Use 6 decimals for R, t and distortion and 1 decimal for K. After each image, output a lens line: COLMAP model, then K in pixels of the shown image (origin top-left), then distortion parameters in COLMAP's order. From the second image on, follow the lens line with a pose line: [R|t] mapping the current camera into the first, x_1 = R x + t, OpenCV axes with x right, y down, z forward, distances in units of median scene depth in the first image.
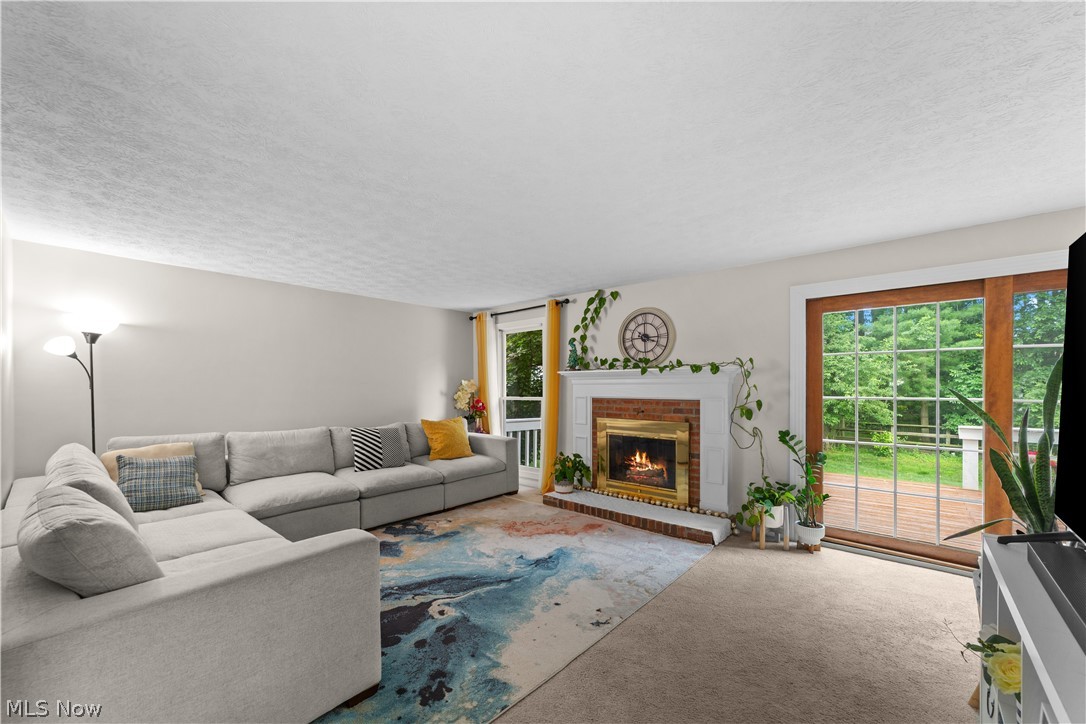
lens RADIAL K [[419.0, 0, 540.5], [0, 419.0, 385.5], [0, 0, 1]] dist [-0.000996, -0.000006]
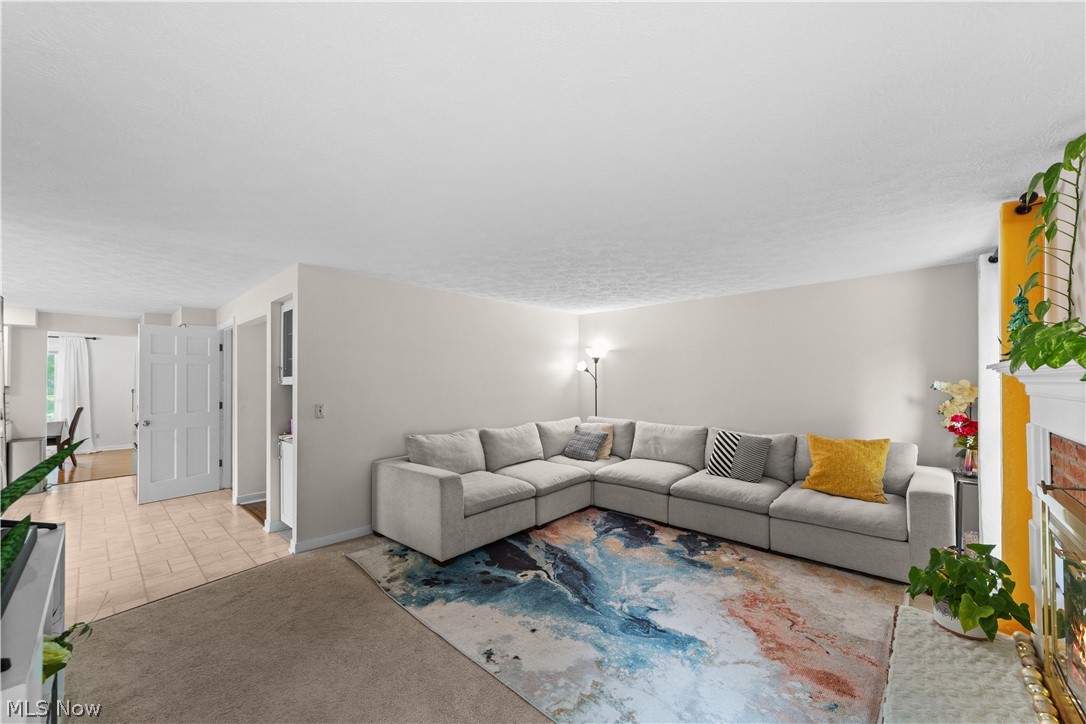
lens RADIAL K [[419.0, 0, 540.5], [0, 419.0, 385.5], [0, 0, 1]] dist [-0.000996, -0.000006]
pose [[-0.017753, 0.010634, -0.999786, 0.783575], [0.004596, 0.999934, 0.010554, -0.027545], [0.999832, -0.004408, -0.017800, 0.838072]]
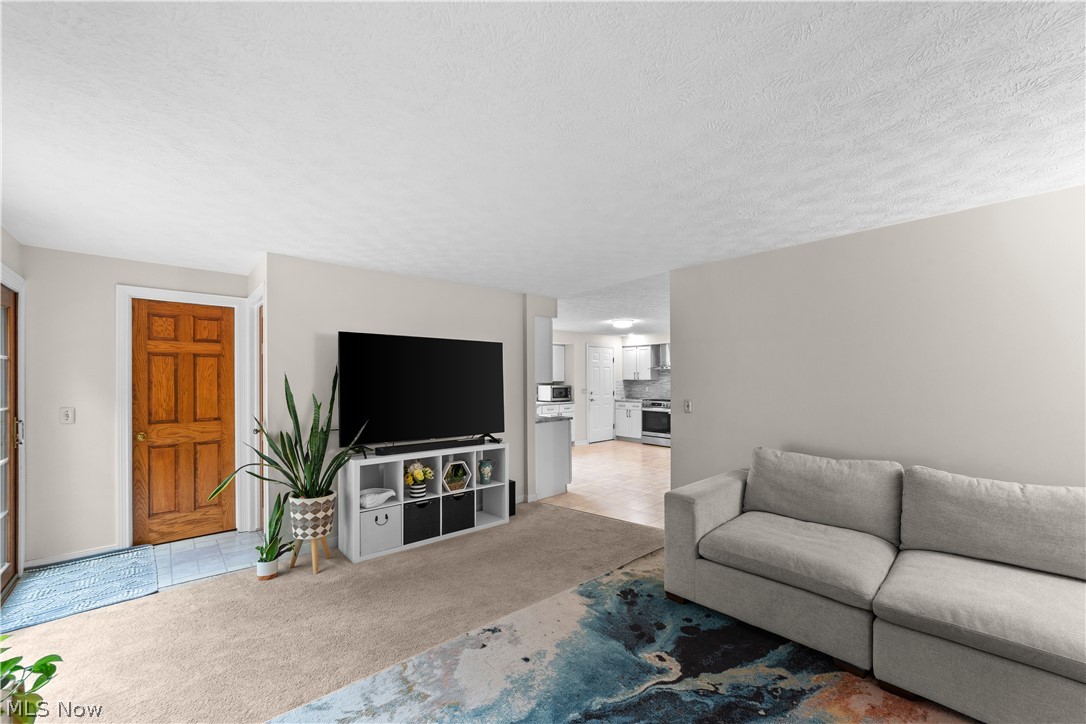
lens RADIAL K [[432.4, 0, 543.8], [0, 432.4, 367.6], [0, 0, 1]] dist [-0.000955, 0.000065]
pose [[-0.992563, 0.010452, 0.121283, -0.085796], [0.006508, 0.999438, -0.032870, -0.026143], [-0.121558, -0.031836, -0.992074, 1.515554]]
